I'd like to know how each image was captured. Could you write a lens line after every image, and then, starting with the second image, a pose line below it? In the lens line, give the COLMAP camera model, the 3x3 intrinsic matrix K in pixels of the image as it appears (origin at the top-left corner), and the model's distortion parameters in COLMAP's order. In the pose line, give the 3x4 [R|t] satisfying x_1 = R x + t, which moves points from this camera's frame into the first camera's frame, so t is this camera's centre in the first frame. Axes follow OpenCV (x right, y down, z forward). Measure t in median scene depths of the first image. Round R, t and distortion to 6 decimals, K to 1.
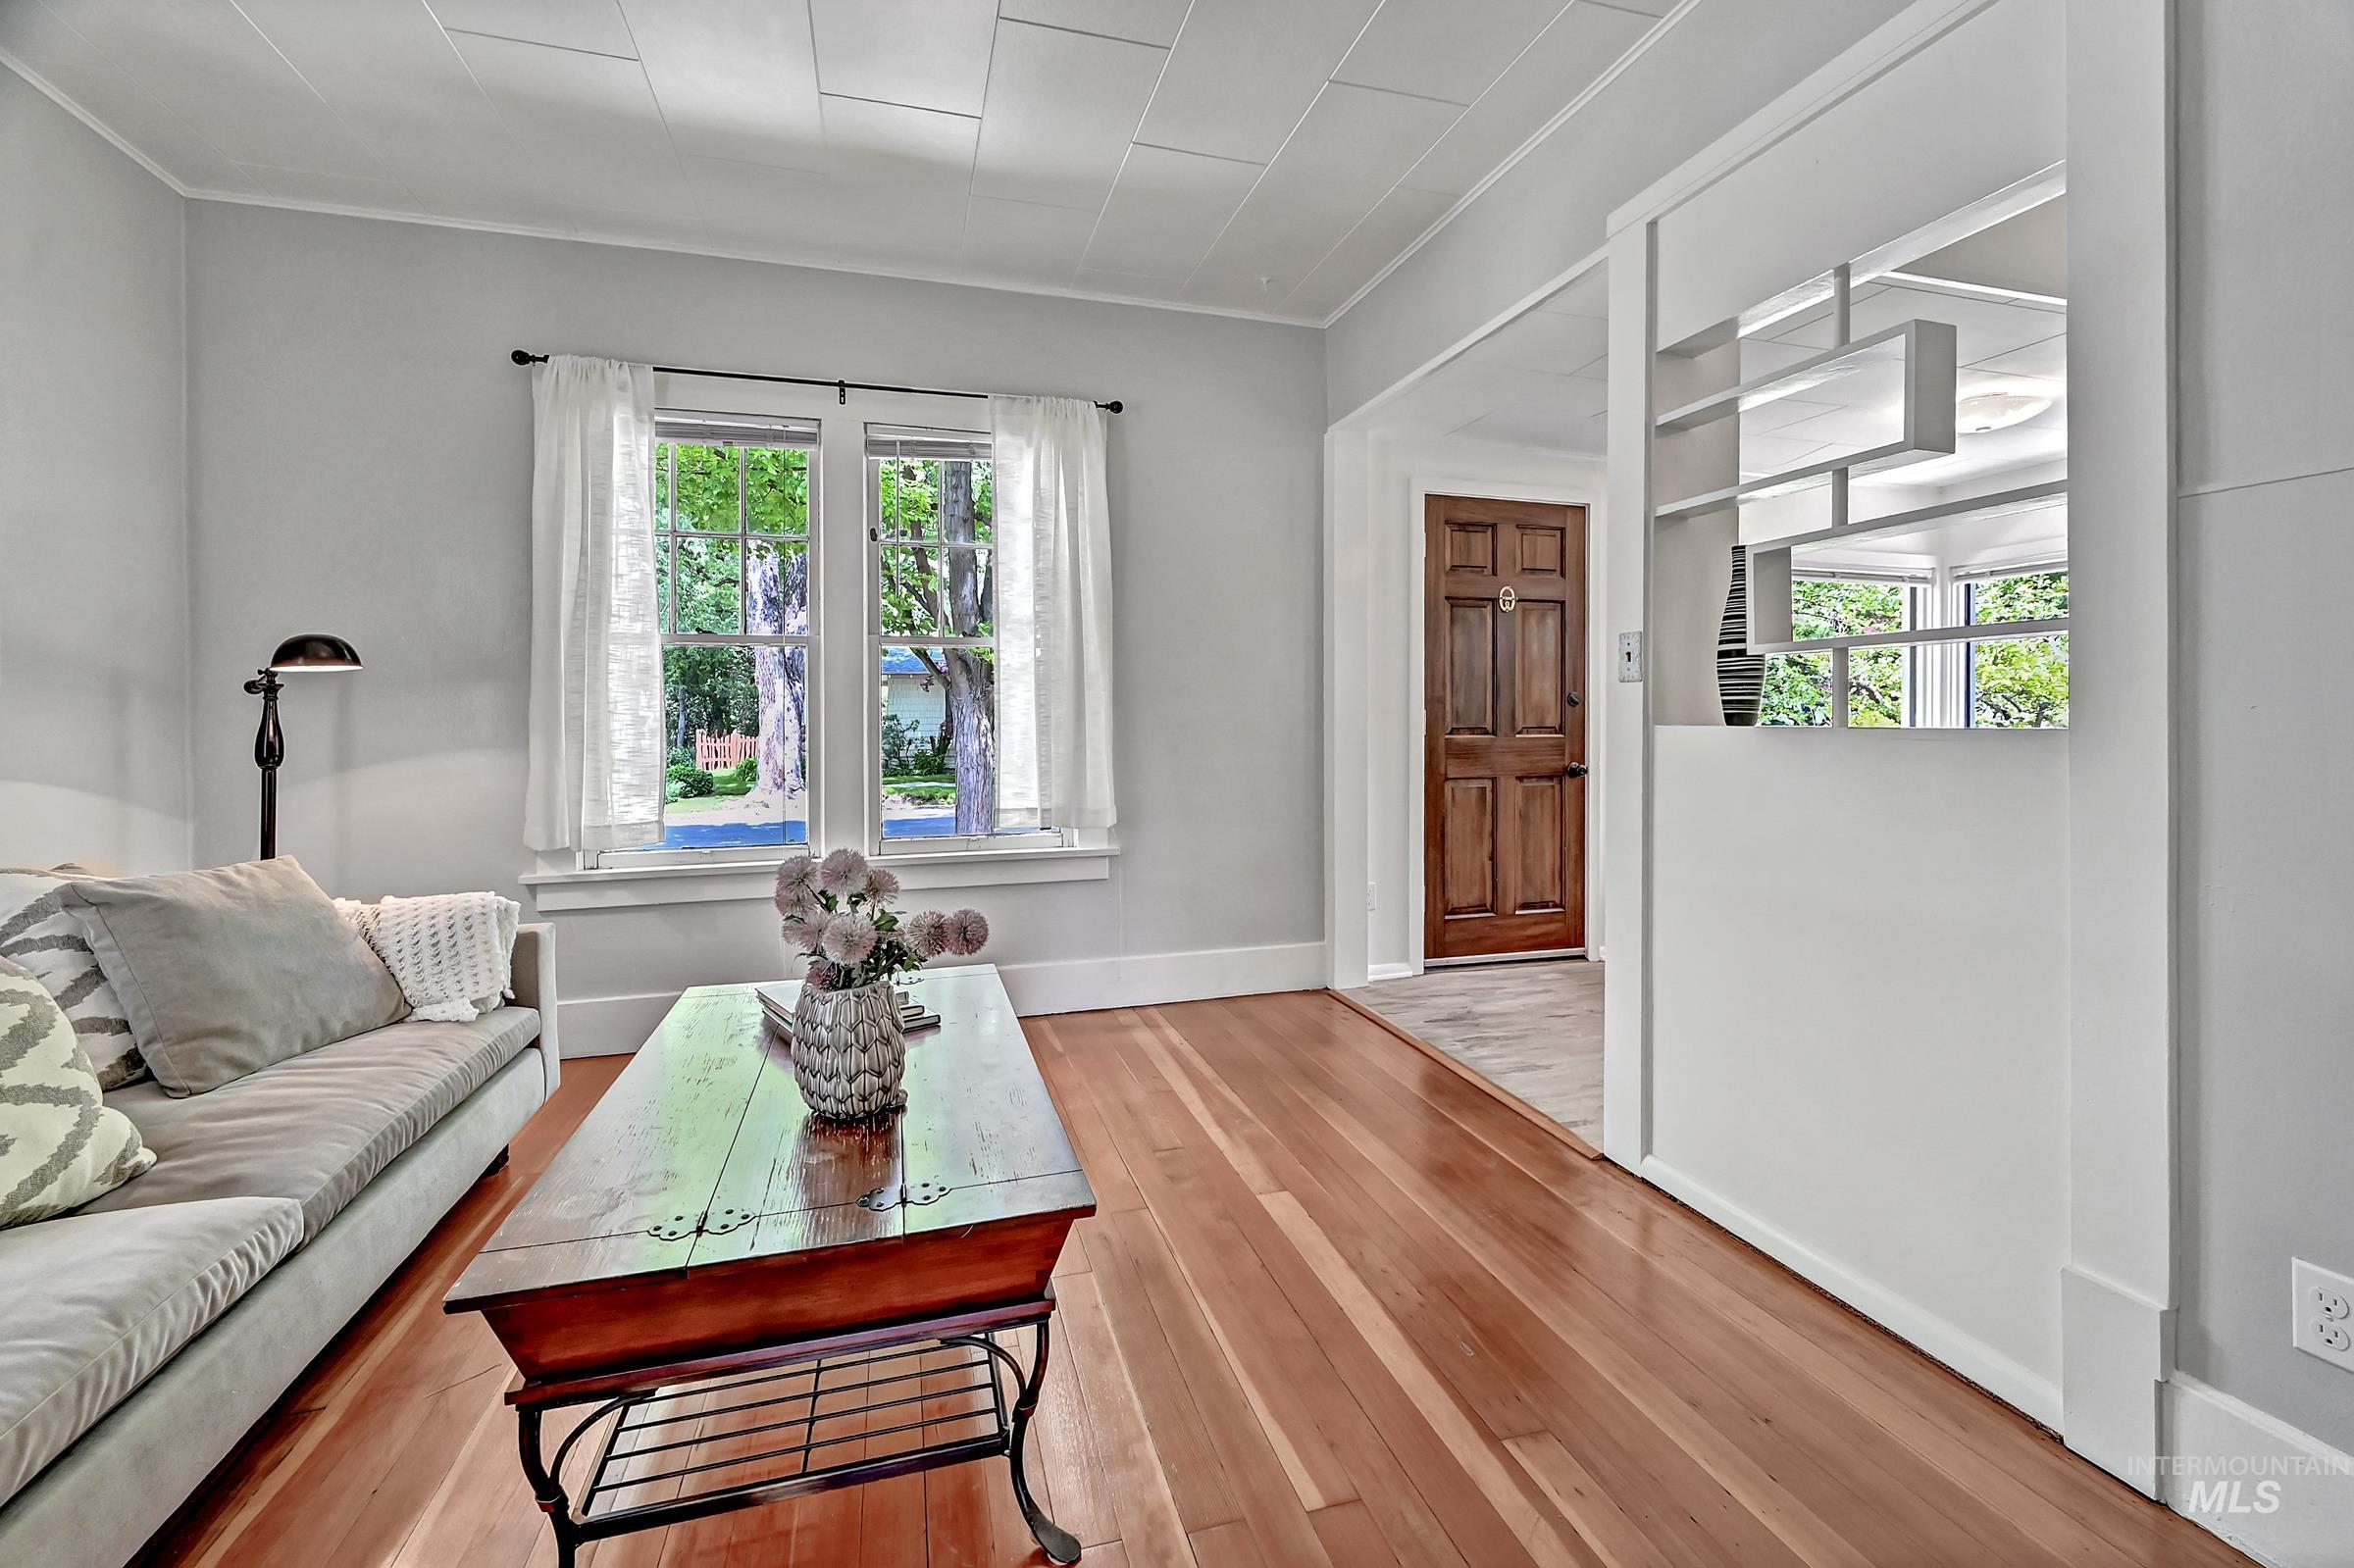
lens RADIAL K [[990.2, 0, 1180.1], [0, 990.2, 722.7], [0, 0, 1]] dist [0.000402, -0.000001]
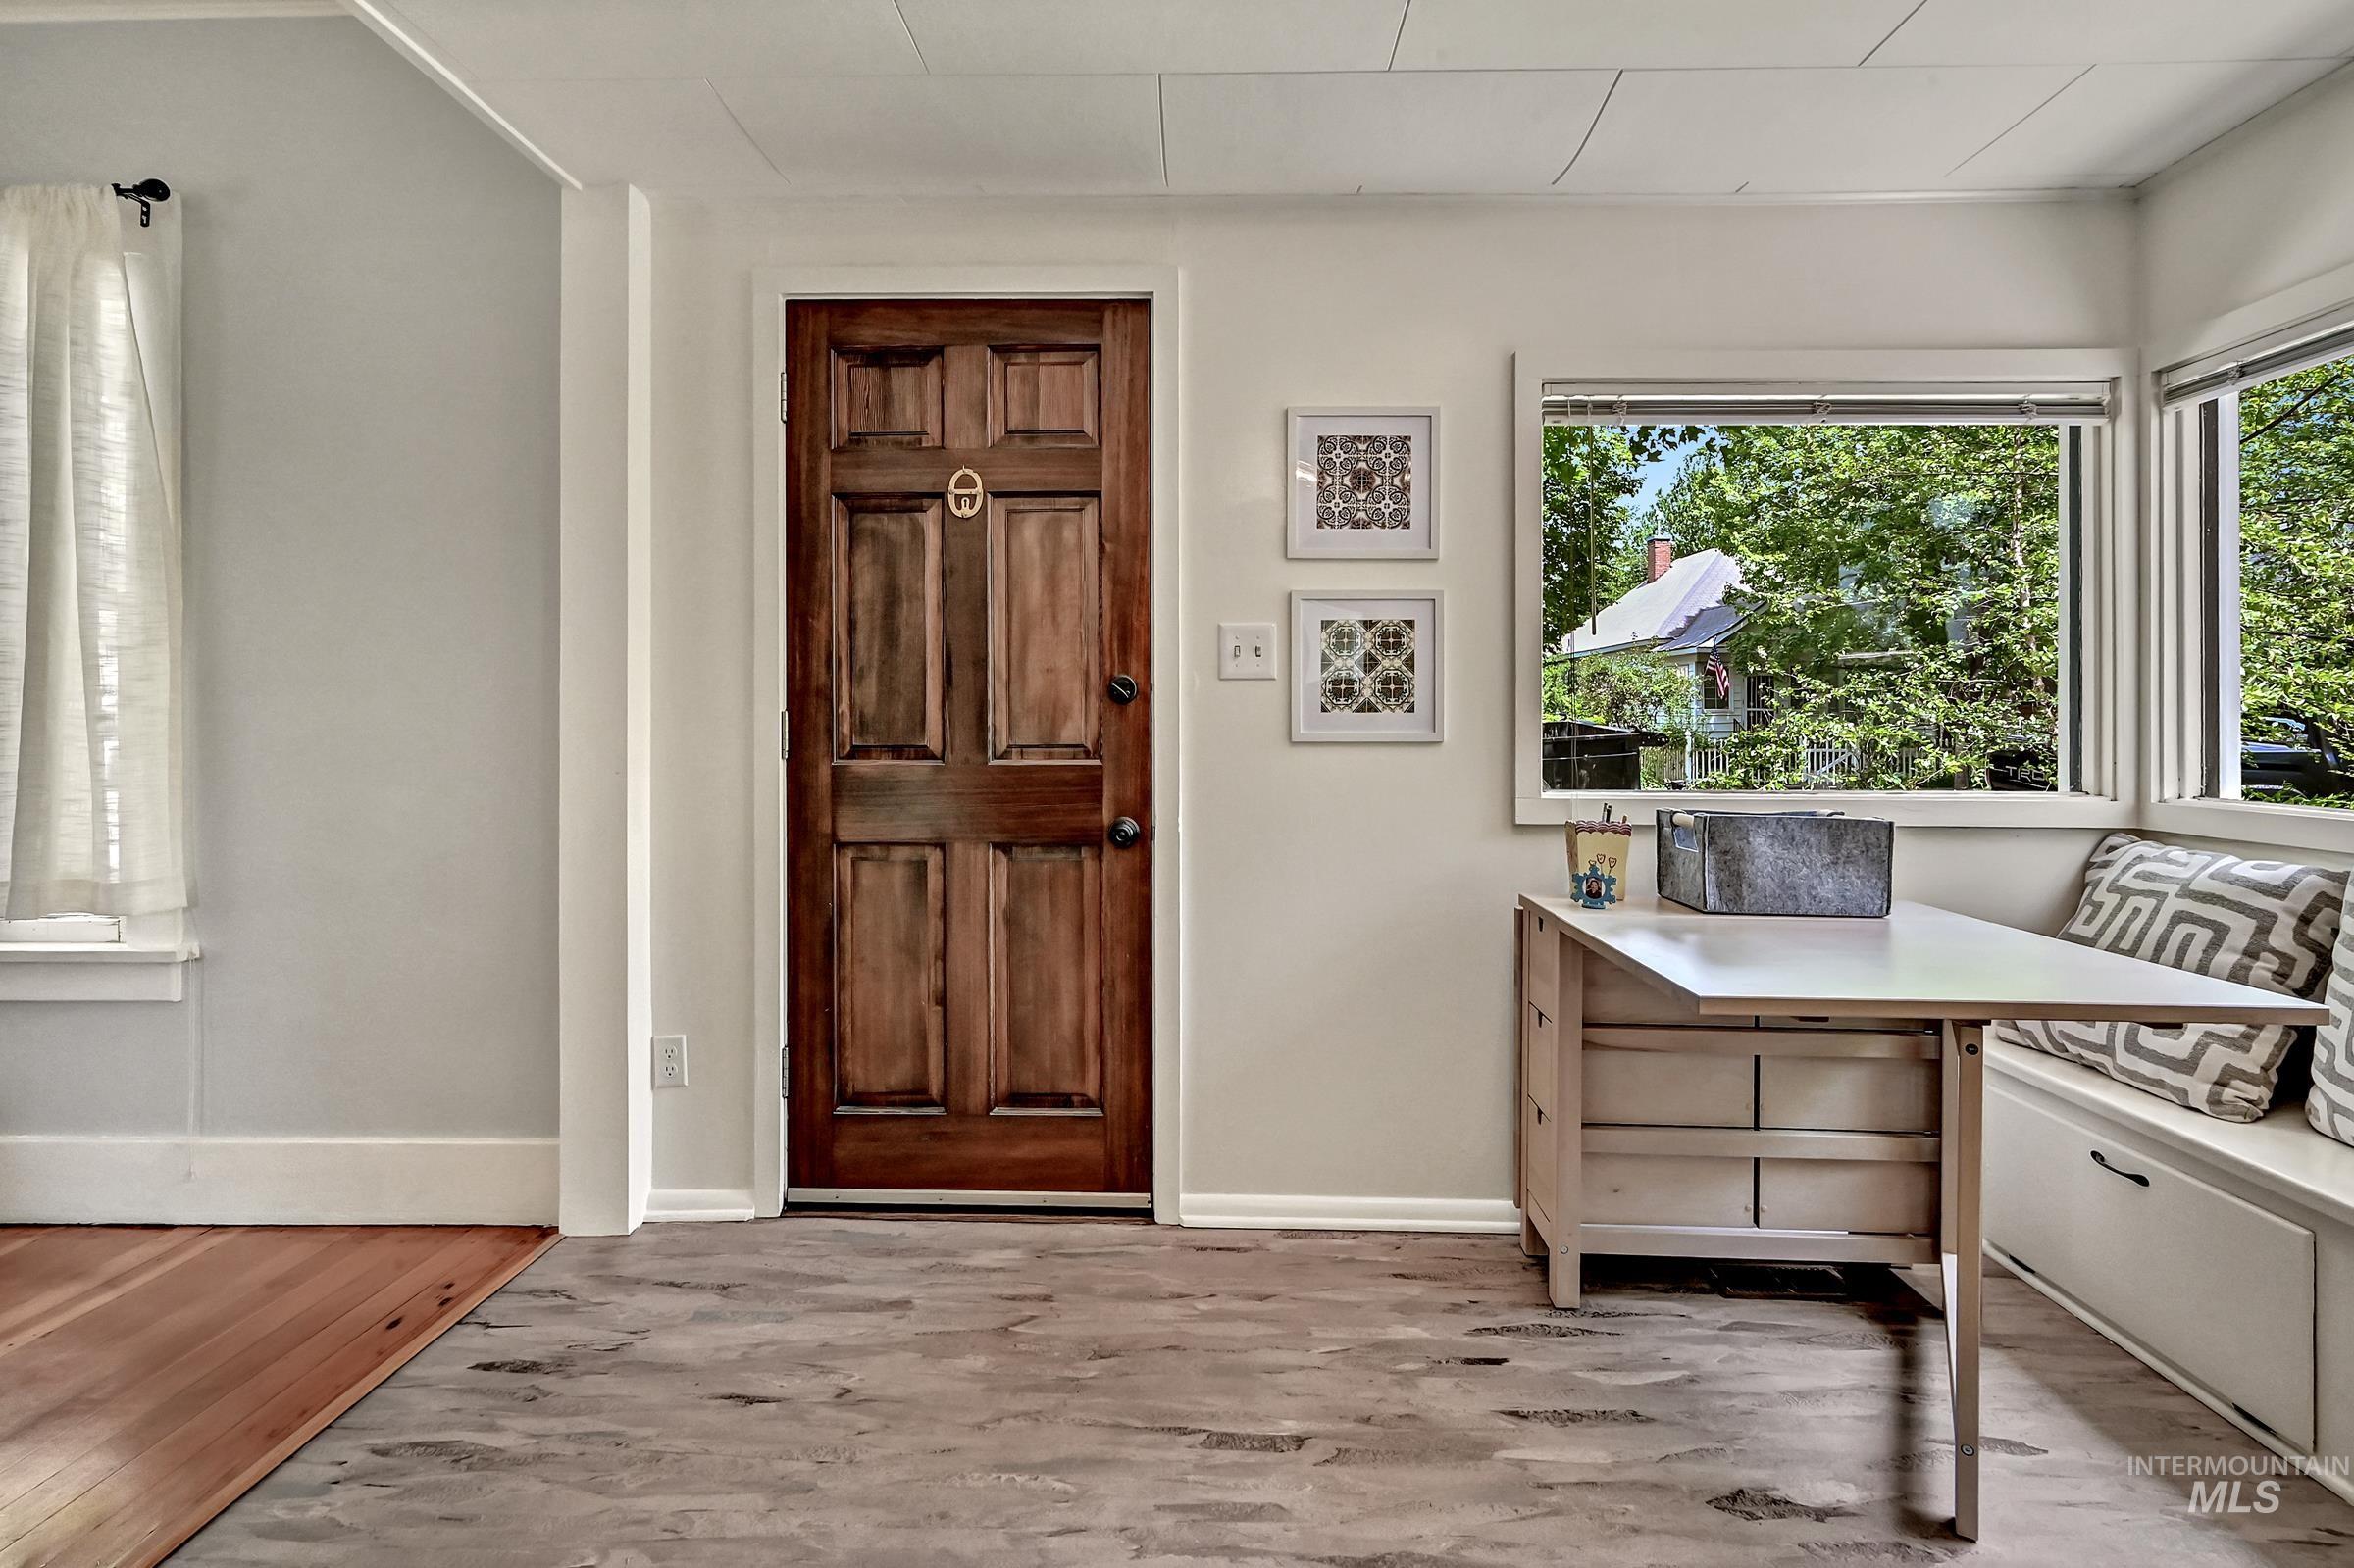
lens RADIAL K [[1122.5, 0, 1177.4], [0, 1122.5, 703.2], [0, 0, 1]] dist [-0.001792, 0.000043]
pose [[0.951304, -0.000857, -0.308254, 0.622202], [-0.002922, 0.999926, -0.011798, -0.010619], [0.308241, 0.012124, 0.951231, 0.494752]]
